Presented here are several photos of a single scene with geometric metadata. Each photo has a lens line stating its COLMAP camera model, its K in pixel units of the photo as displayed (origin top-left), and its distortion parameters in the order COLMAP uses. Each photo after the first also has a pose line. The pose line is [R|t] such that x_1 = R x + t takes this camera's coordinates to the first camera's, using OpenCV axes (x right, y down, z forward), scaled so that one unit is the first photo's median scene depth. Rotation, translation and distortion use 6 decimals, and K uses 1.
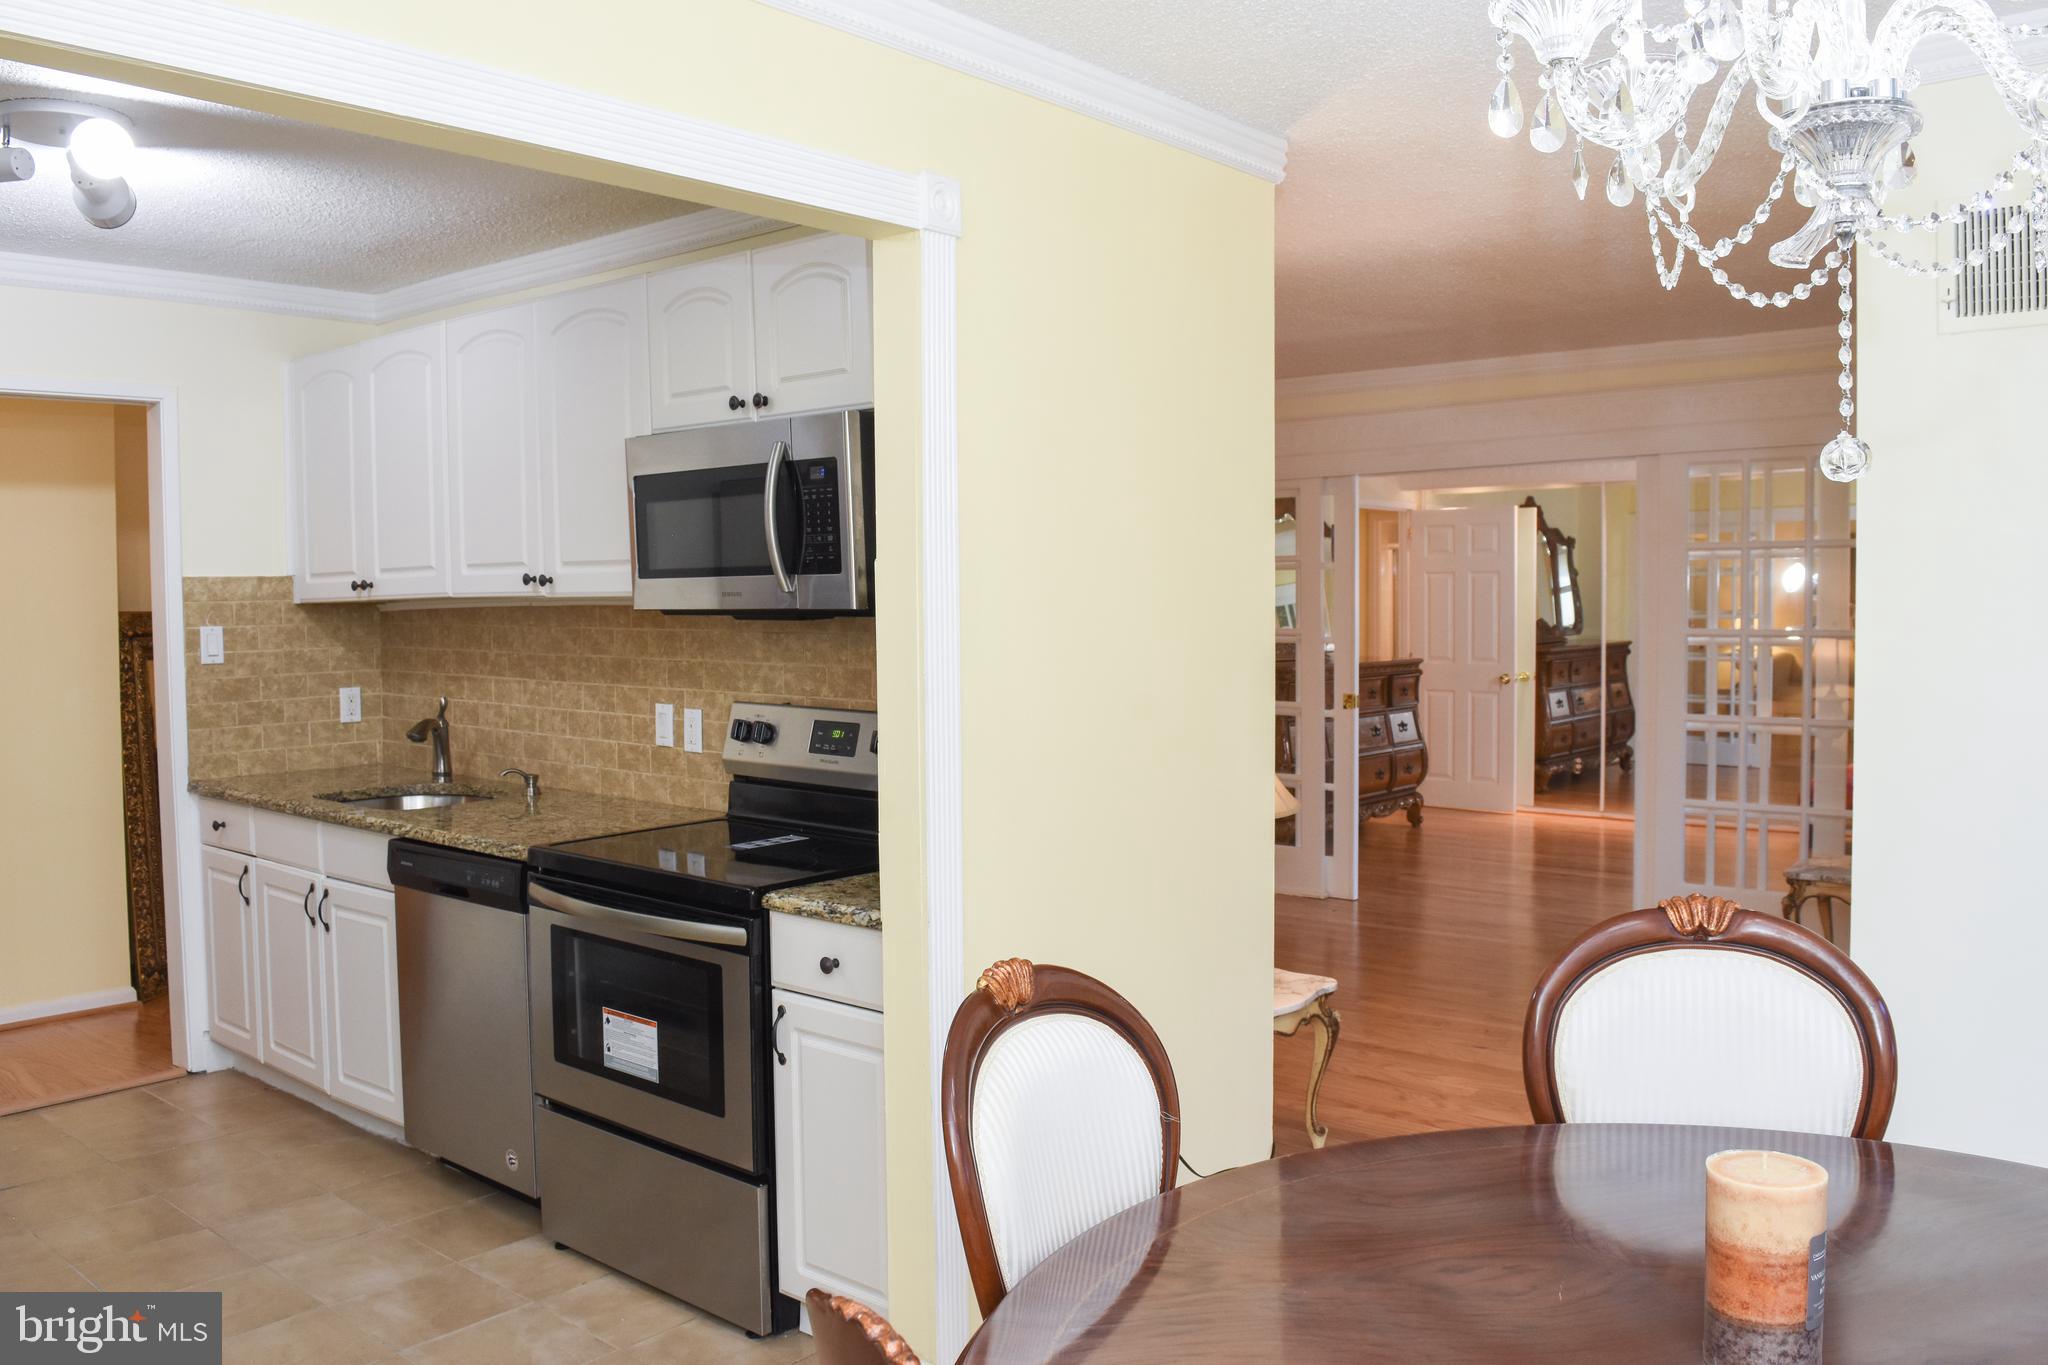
lens RADIAL K [[1606.4, 0, 1022.0], [0, 1606.4, 668.3], [0, 0, 1]] dist [-0.097001, 0.021434]
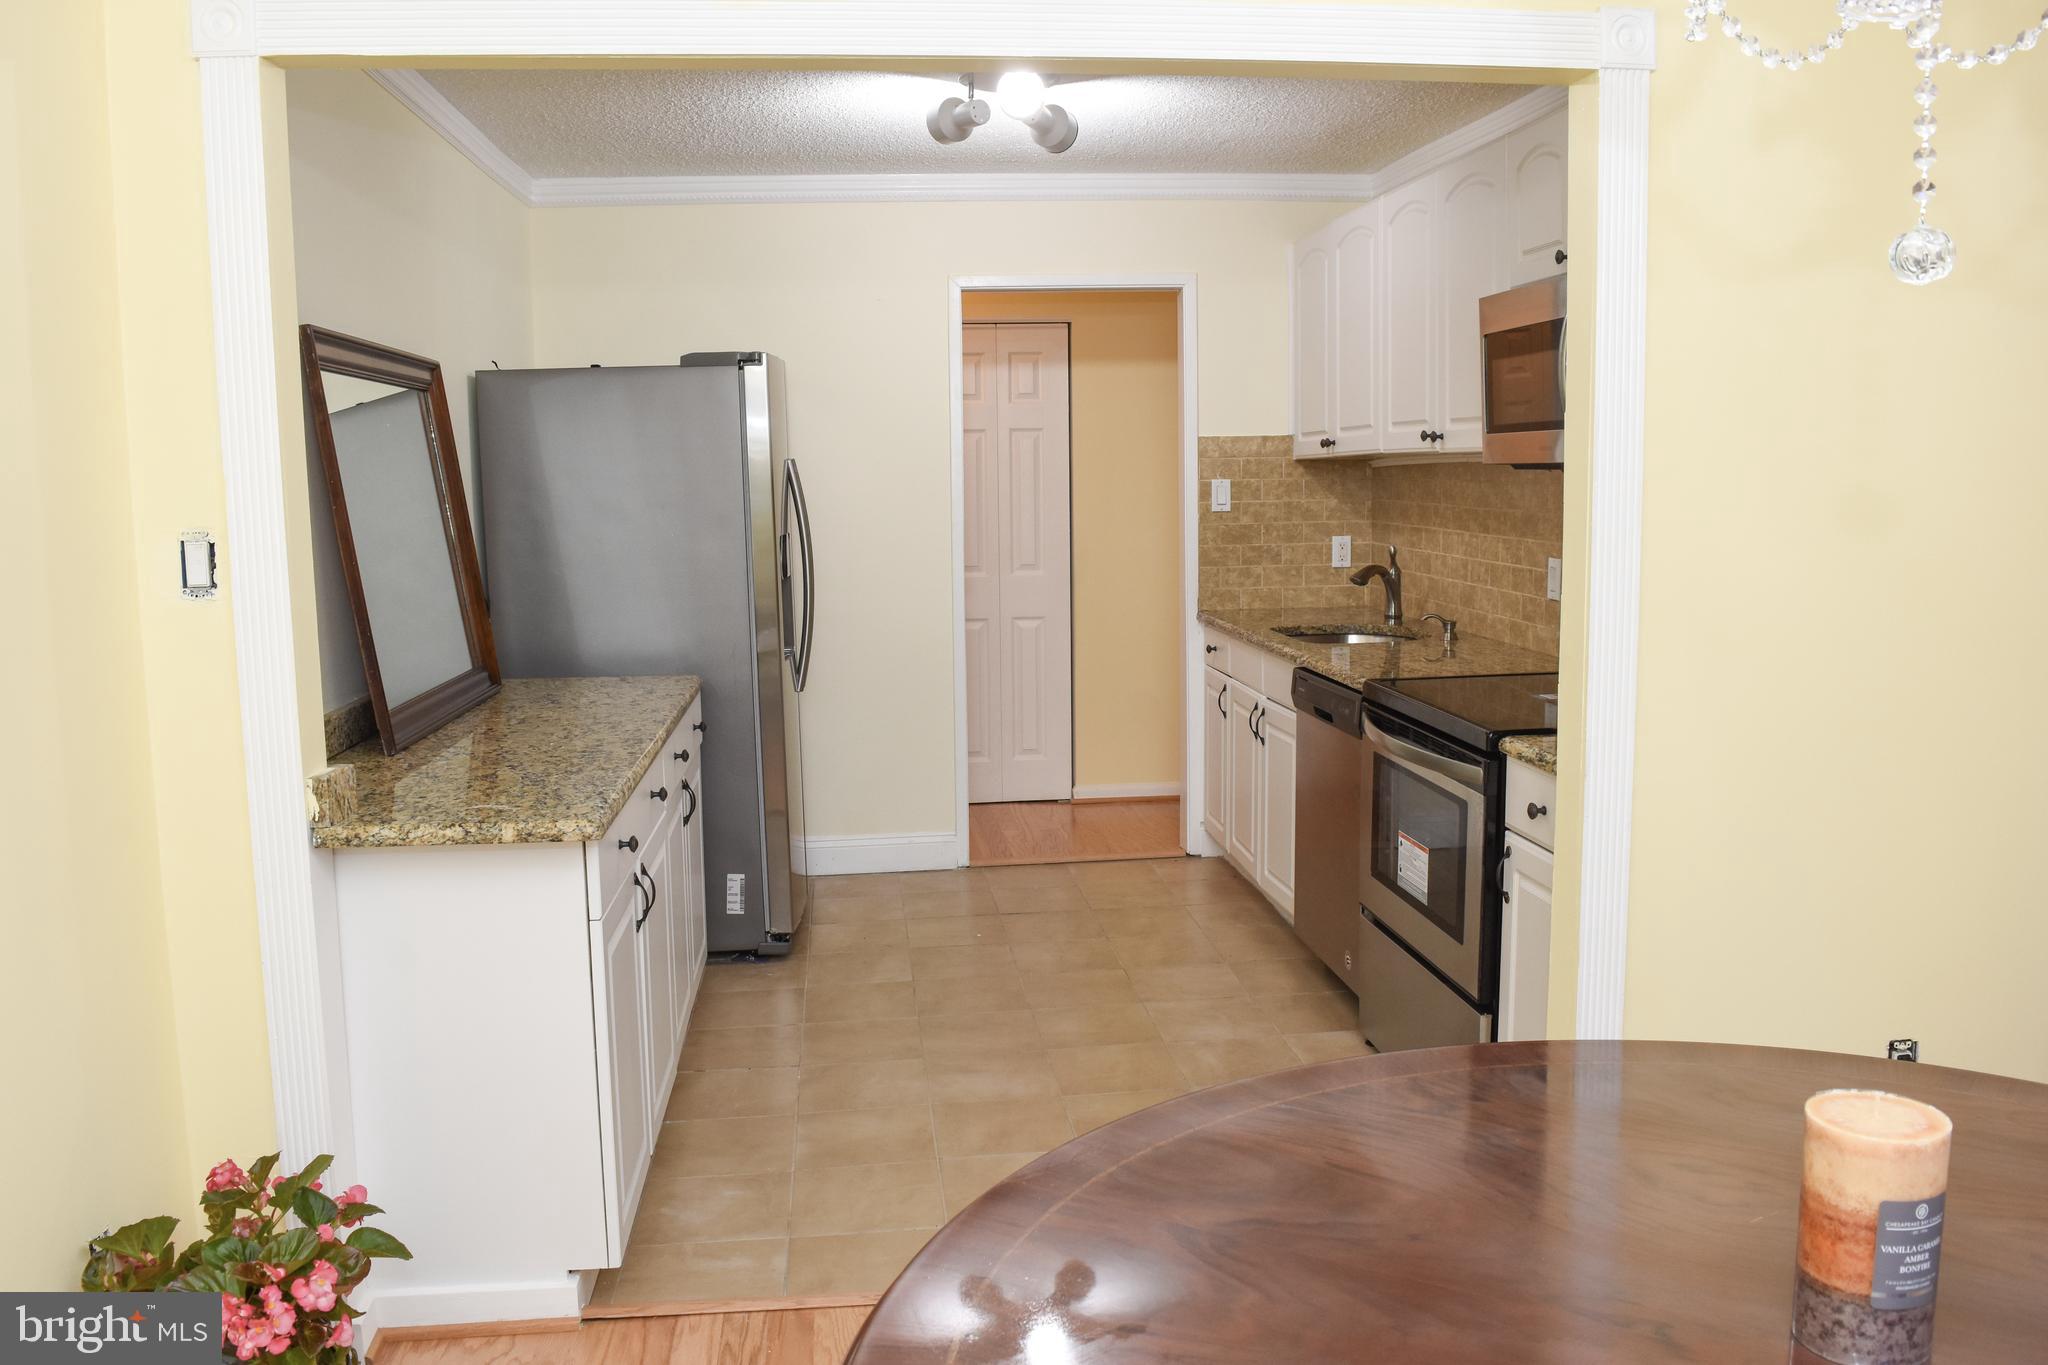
lens RADIAL K [[1606.4, 0, 1041.0], [0, 1606.4, 680.7], [0, 0, 1]] dist [-0.097001, 0.021434]
pose [[0.737369, 0.086725, -0.669900, 0.206476], [-0.023668, 0.994432, 0.102687, 0.003305], [0.675076, -0.059863, 0.735316, 0.026363]]
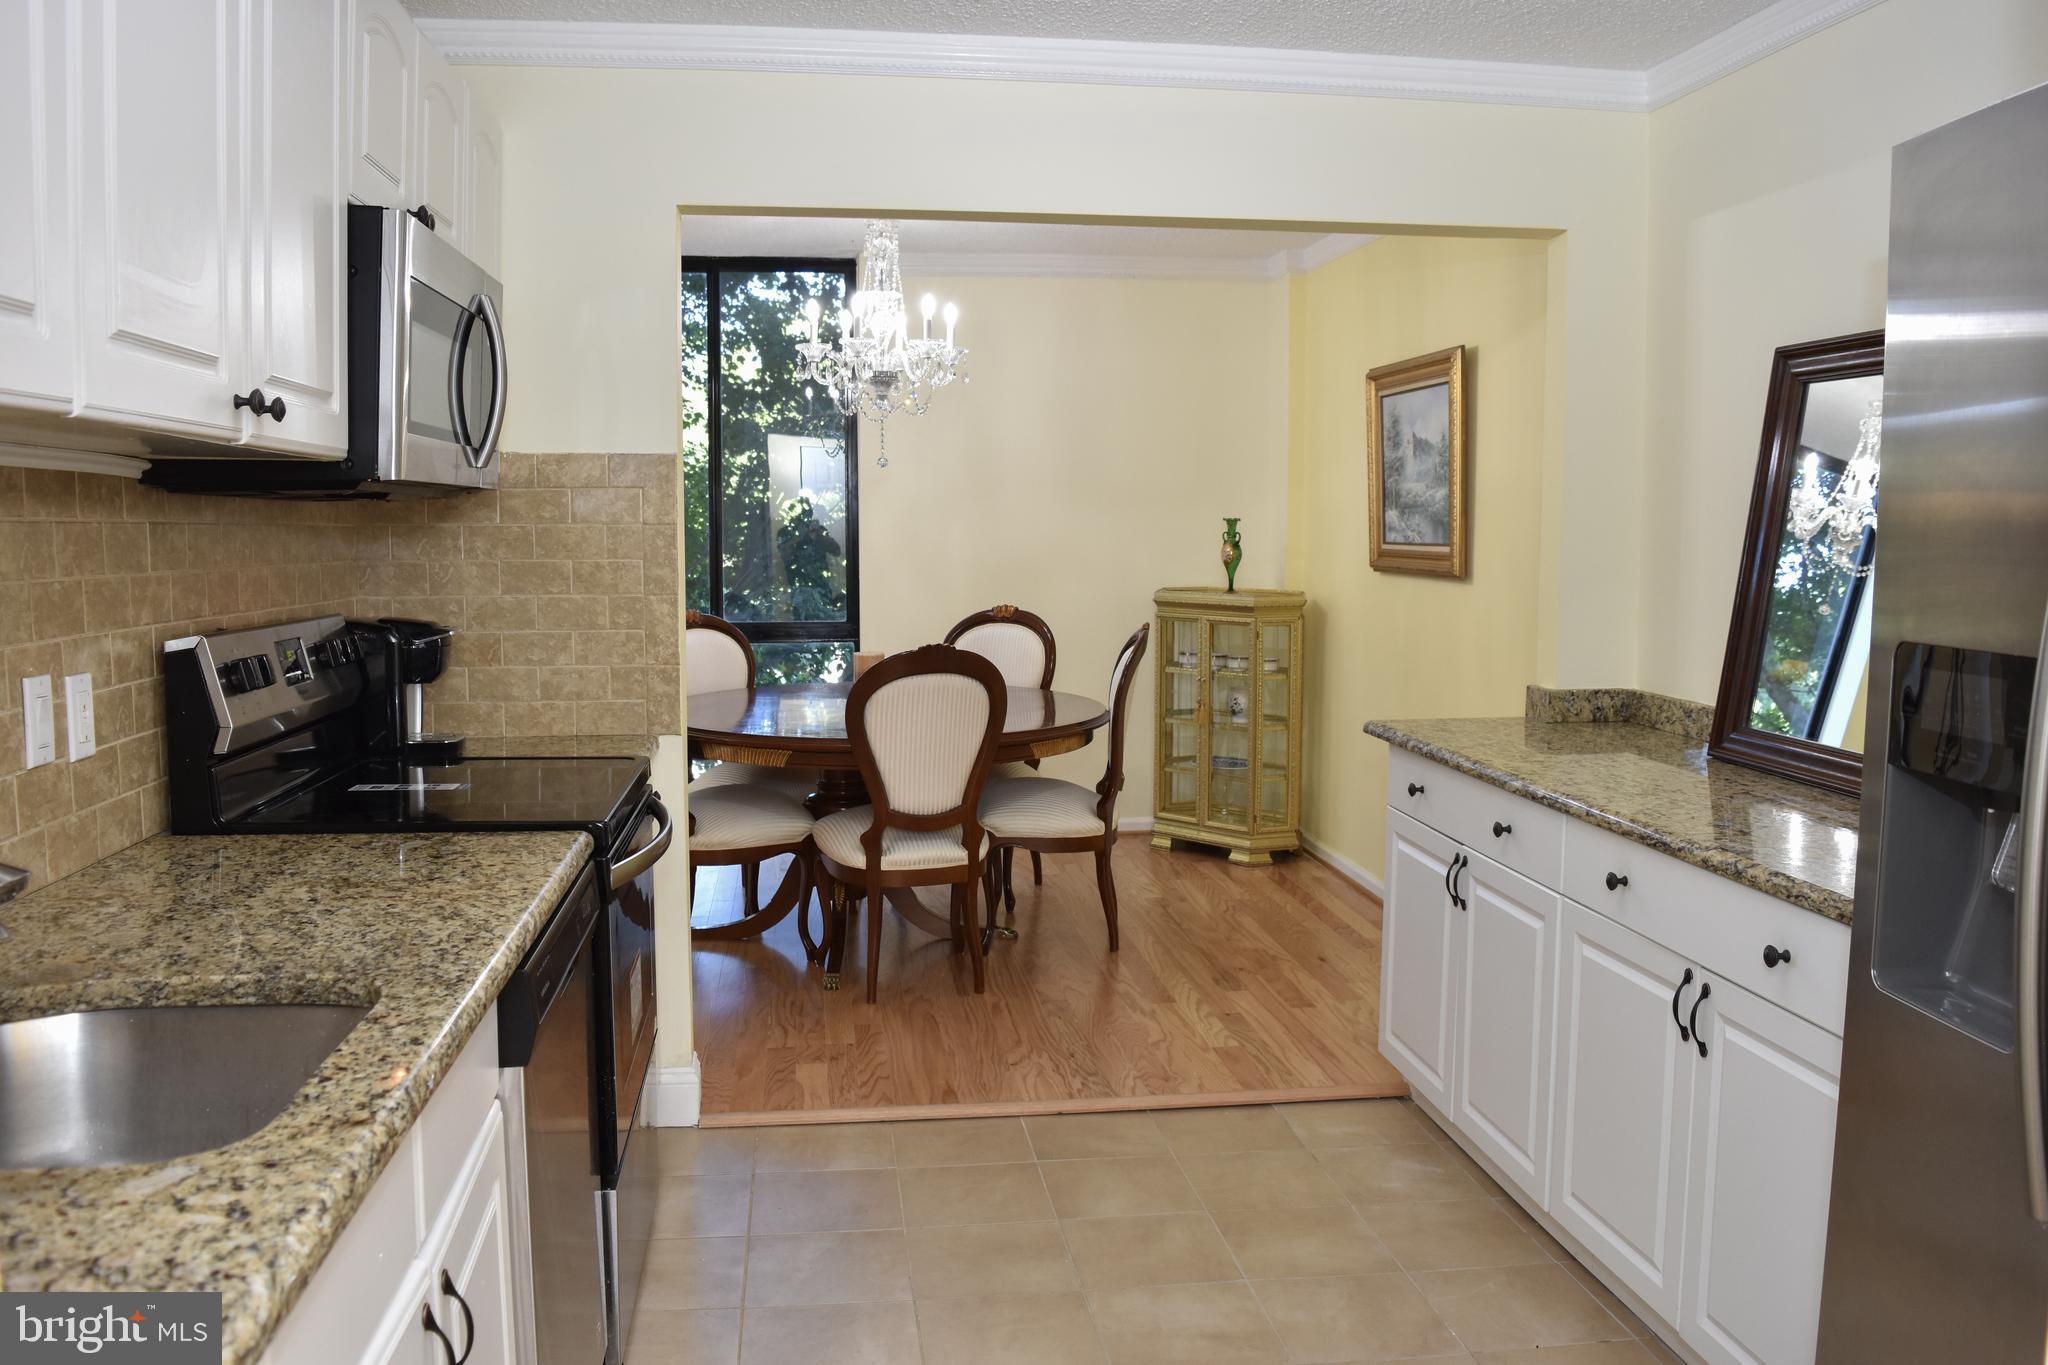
lens RADIAL K [[1606.4, 0, 1024.9], [0, 1606.4, 689.5], [0, 0, 1]] dist [-0.097001, 0.021434]
pose [[-0.742663, -0.062811, 0.666714, -0.700099], [0.031978, 0.991130, 0.128995, -0.022230], [-0.668902, 0.117120, -0.734066, 1.069238]]
